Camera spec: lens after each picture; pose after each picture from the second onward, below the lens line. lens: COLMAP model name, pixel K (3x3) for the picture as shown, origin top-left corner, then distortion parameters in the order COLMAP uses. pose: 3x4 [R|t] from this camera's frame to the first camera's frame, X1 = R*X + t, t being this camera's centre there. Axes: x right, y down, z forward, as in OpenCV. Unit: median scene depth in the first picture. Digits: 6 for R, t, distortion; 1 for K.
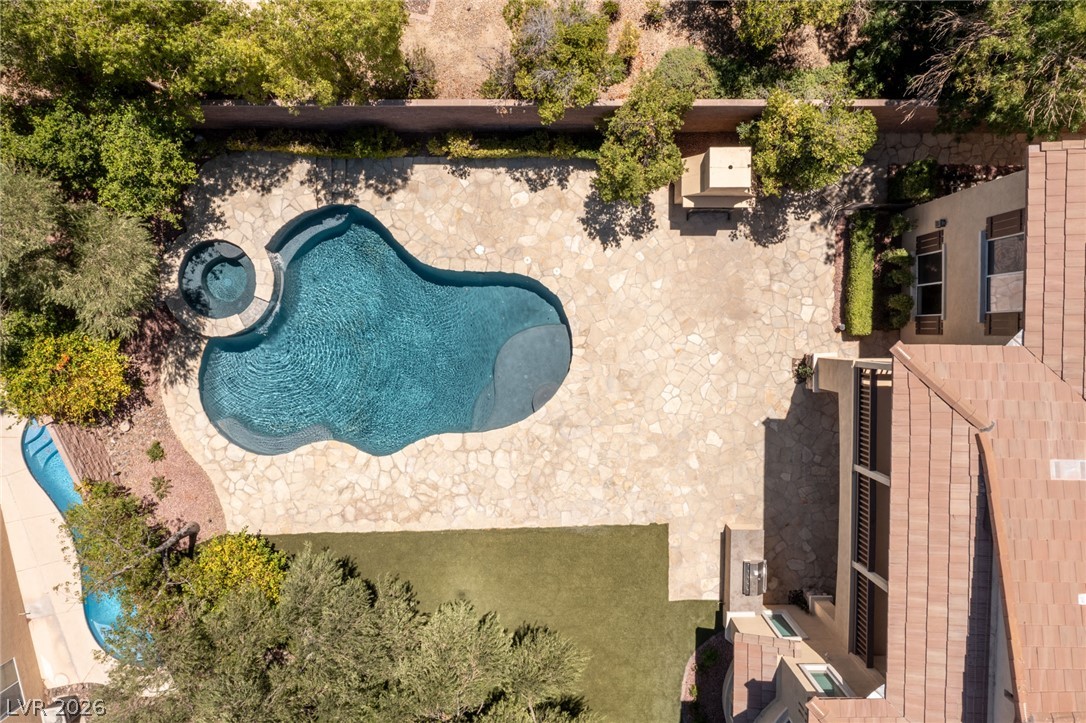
lens RADIAL K [[861.6, 0, 543.0], [0, 861.6, 361.5], [0, 0, 1]] dist [-0.017781, 0.004301]
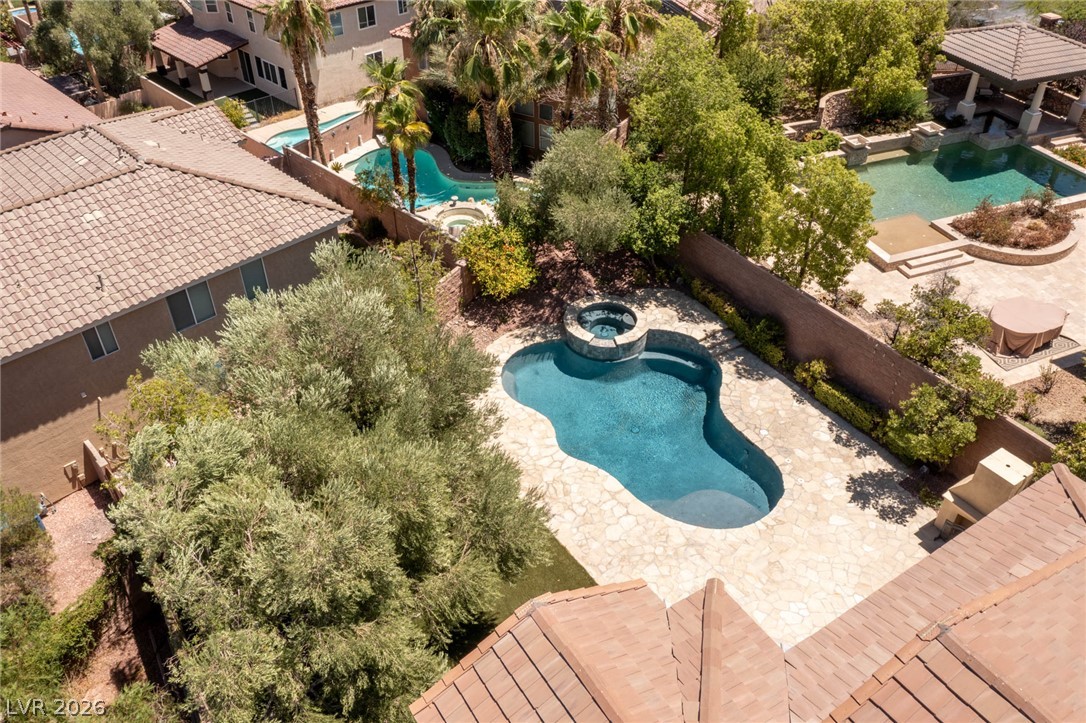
lens RADIAL K [[861.6, 0, 543.0], [0, 861.6, 361.5], [0, 0, 1]] dist [-0.017781, 0.004301]
pose [[0.548134, 0.524495, -0.651502, 0.455685], [-0.835580, 0.309117, -0.454150, 0.597484], [-0.036809, 0.793317, 0.607695, 0.249314]]
